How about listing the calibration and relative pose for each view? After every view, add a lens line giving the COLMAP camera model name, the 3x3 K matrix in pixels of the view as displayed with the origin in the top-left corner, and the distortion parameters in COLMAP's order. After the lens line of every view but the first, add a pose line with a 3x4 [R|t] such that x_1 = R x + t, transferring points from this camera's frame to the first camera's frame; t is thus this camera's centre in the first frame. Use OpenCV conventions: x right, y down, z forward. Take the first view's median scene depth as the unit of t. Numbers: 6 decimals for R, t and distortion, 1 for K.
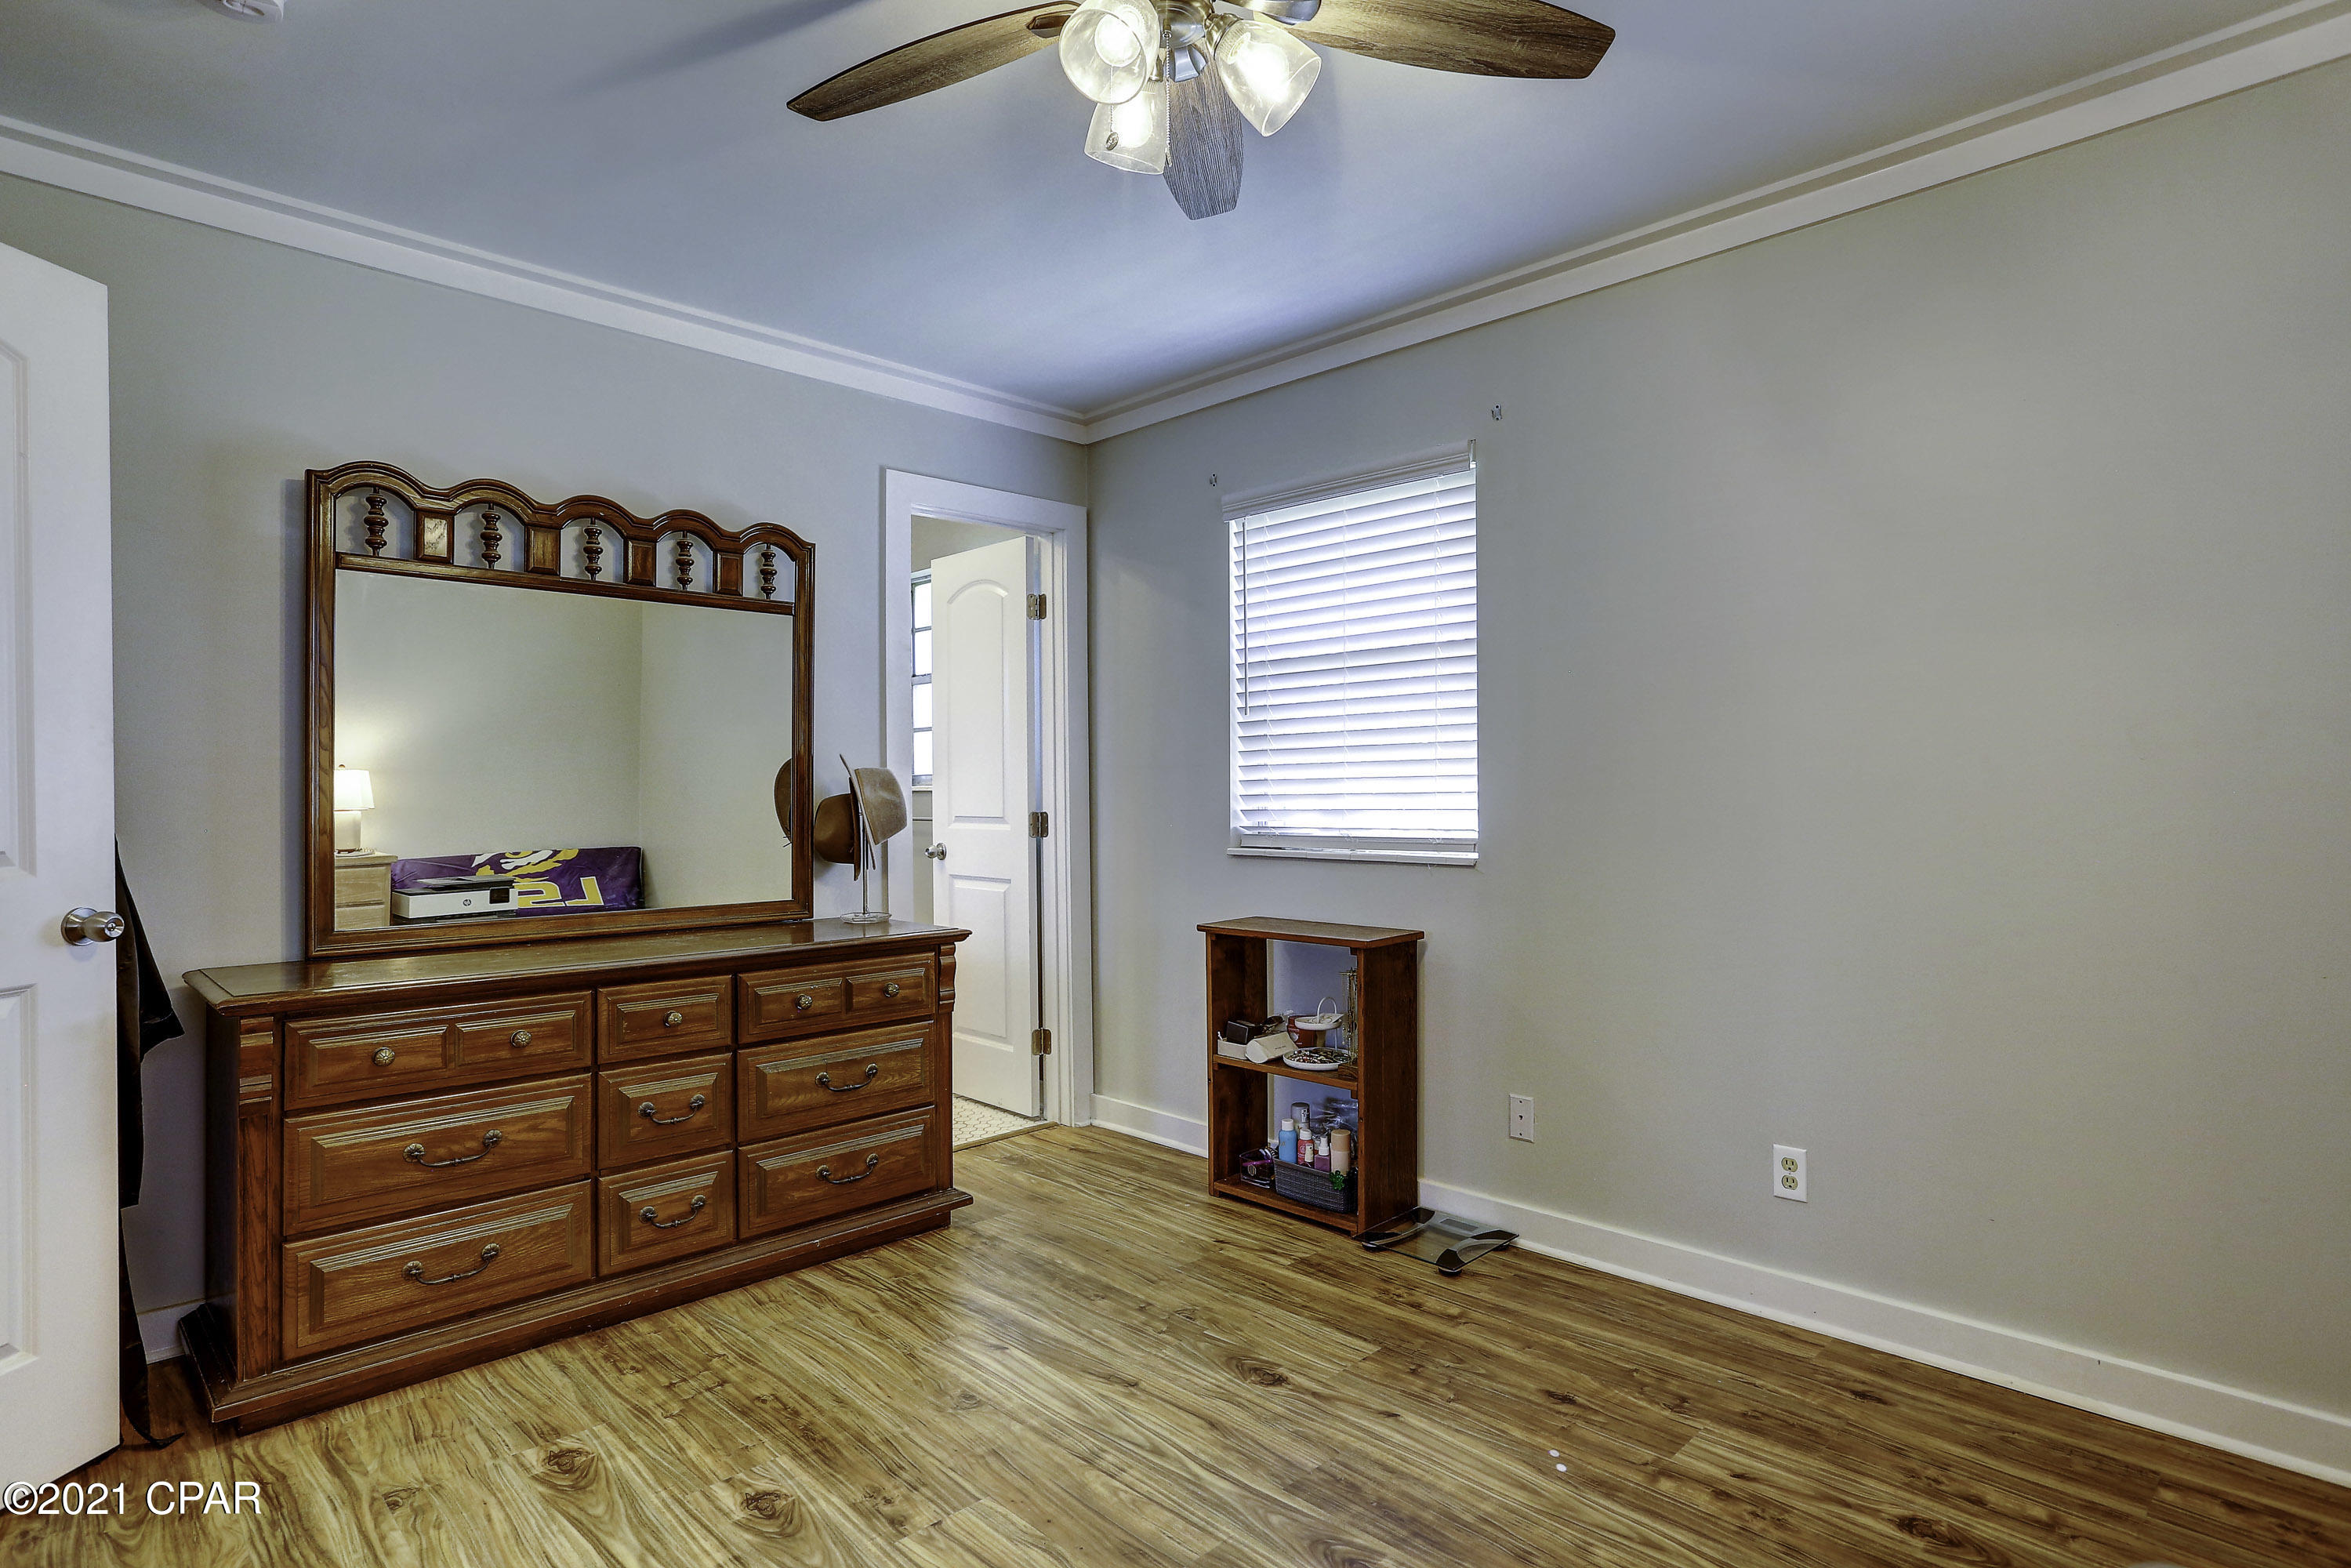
lens RADIAL K [[1222.3, 0, 1158.7], [0, 1222.3, 765.8], [0, 0, 1]] dist [-0.046403, 0.025968]
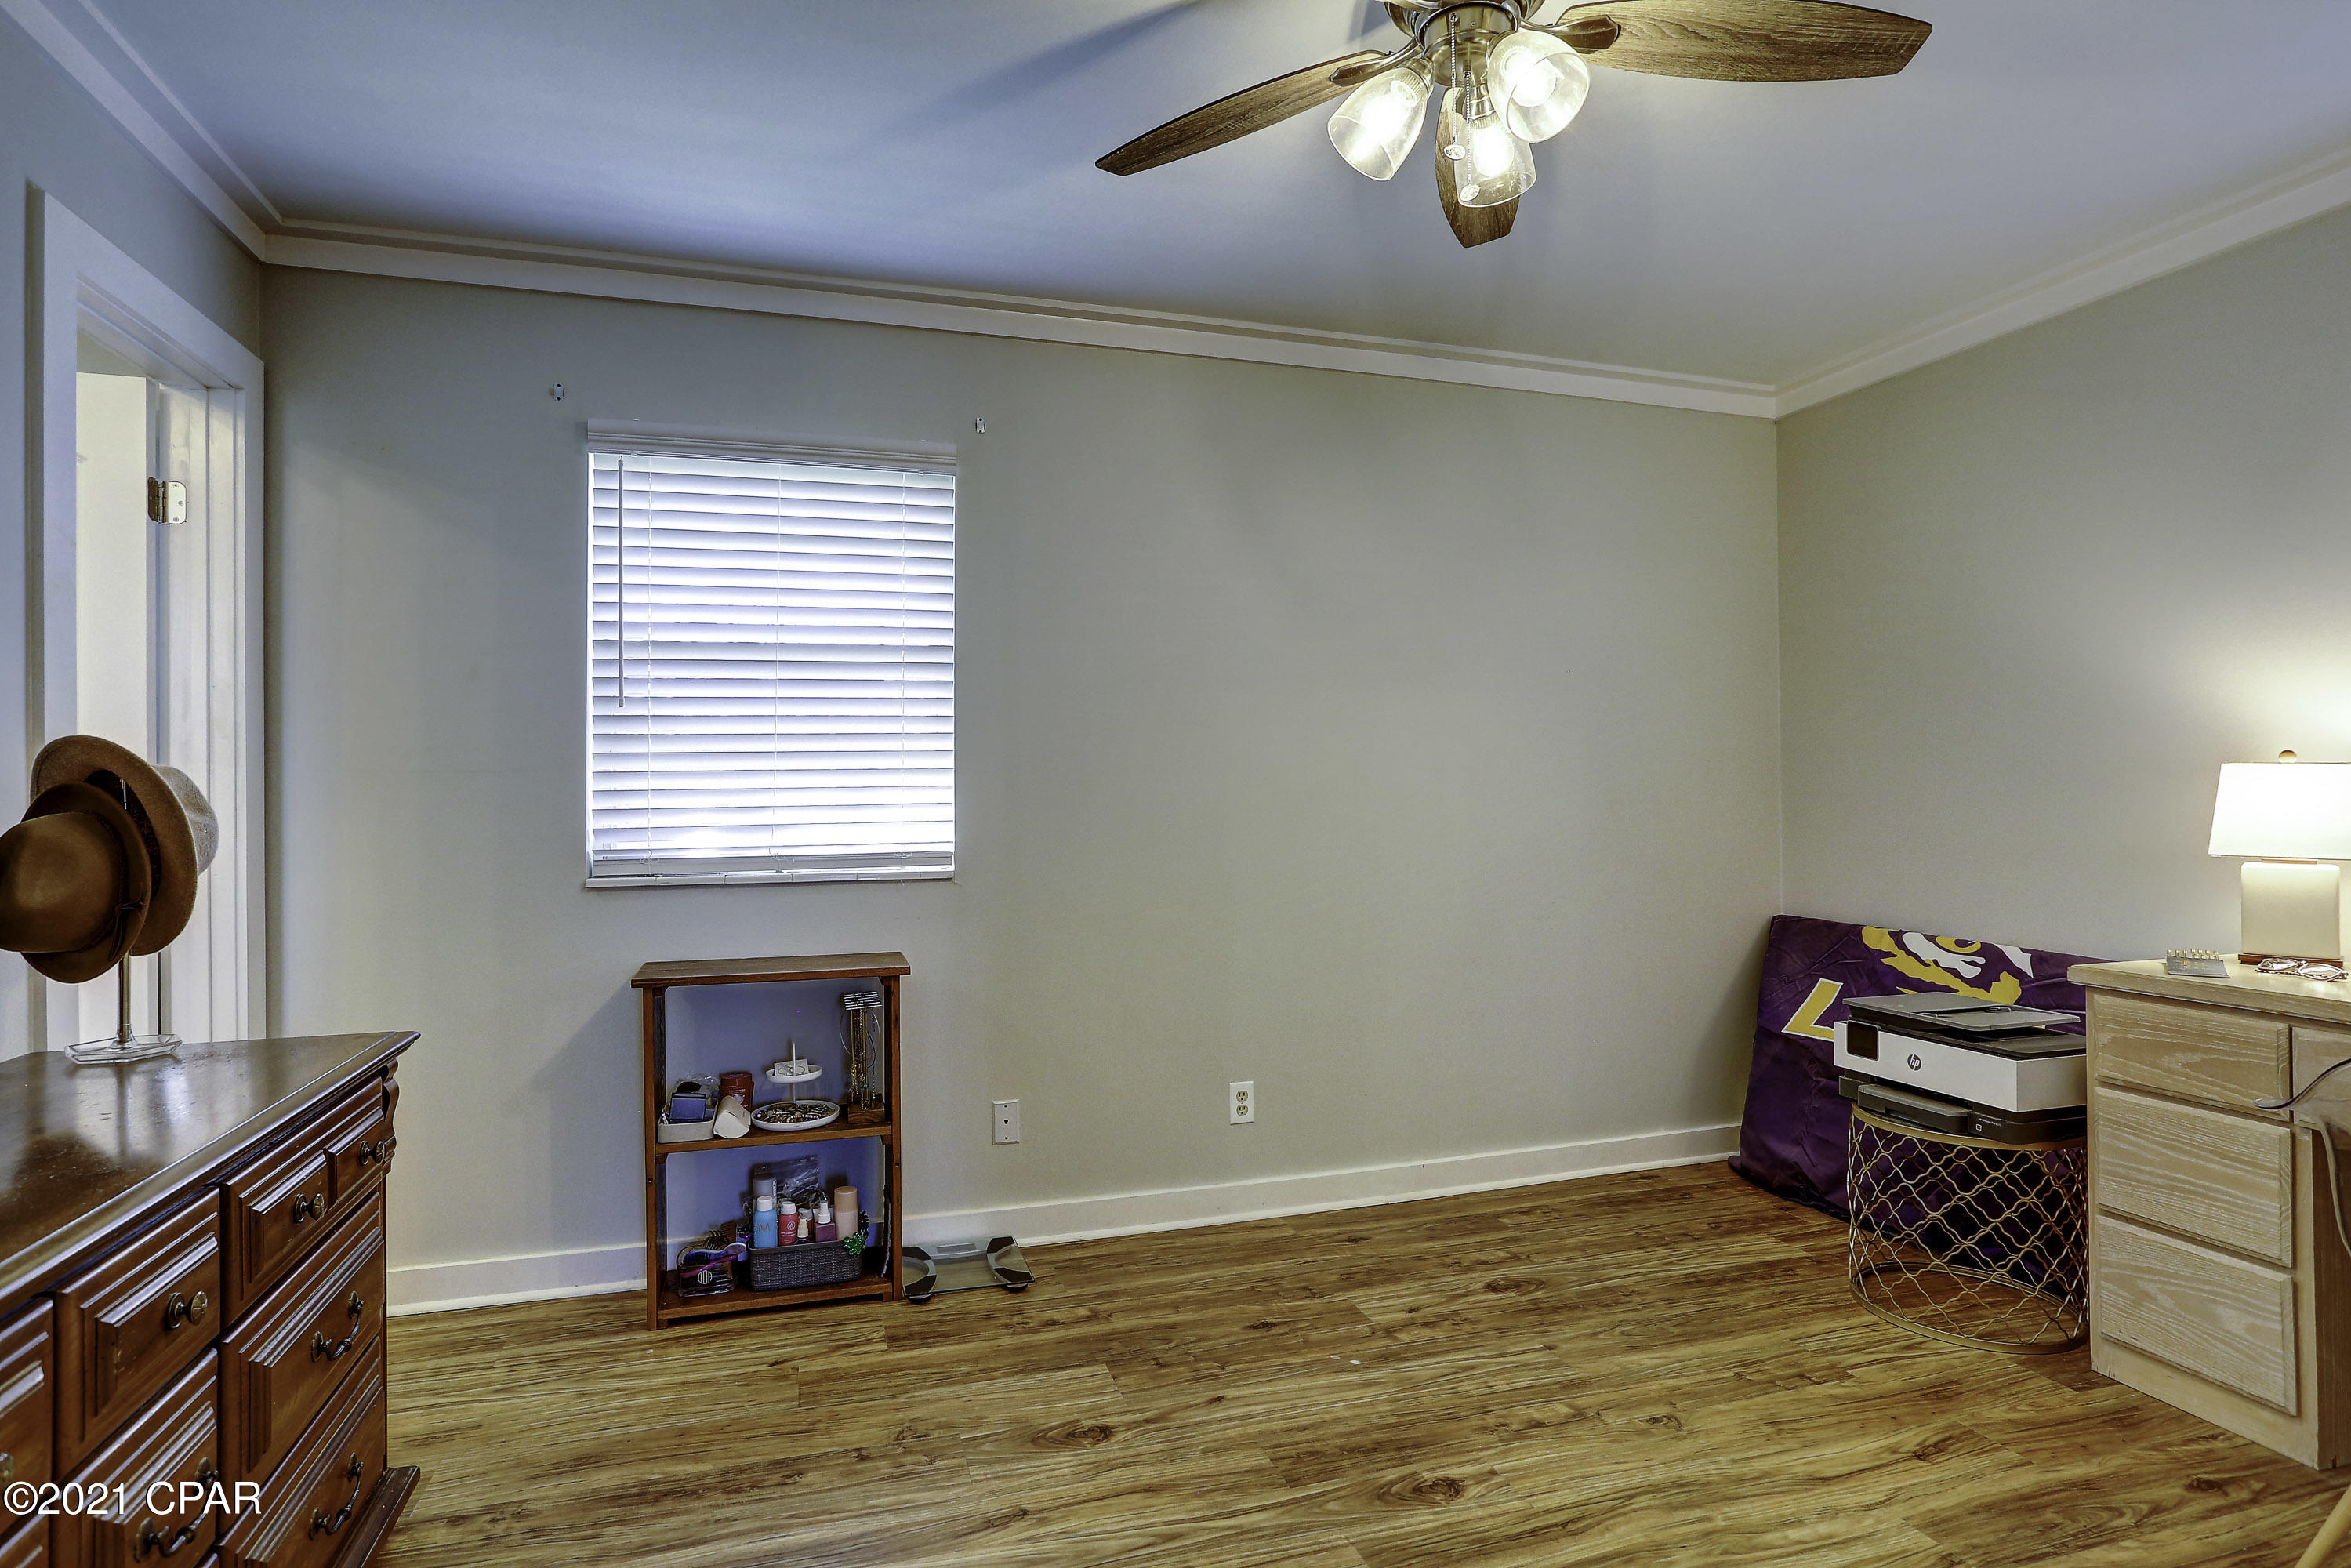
lens RADIAL K [[1222.3, 0, 1173.8], [0, 1222.3, 774.4], [0, 0, 1]] dist [-0.046403, 0.025968]
pose [[0.454816, 0.017910, 0.890405, -0.621667], [-0.009312, 0.999839, -0.015355, 0.013555], [-0.890537, -0.001308, 0.454909, 0.458429]]
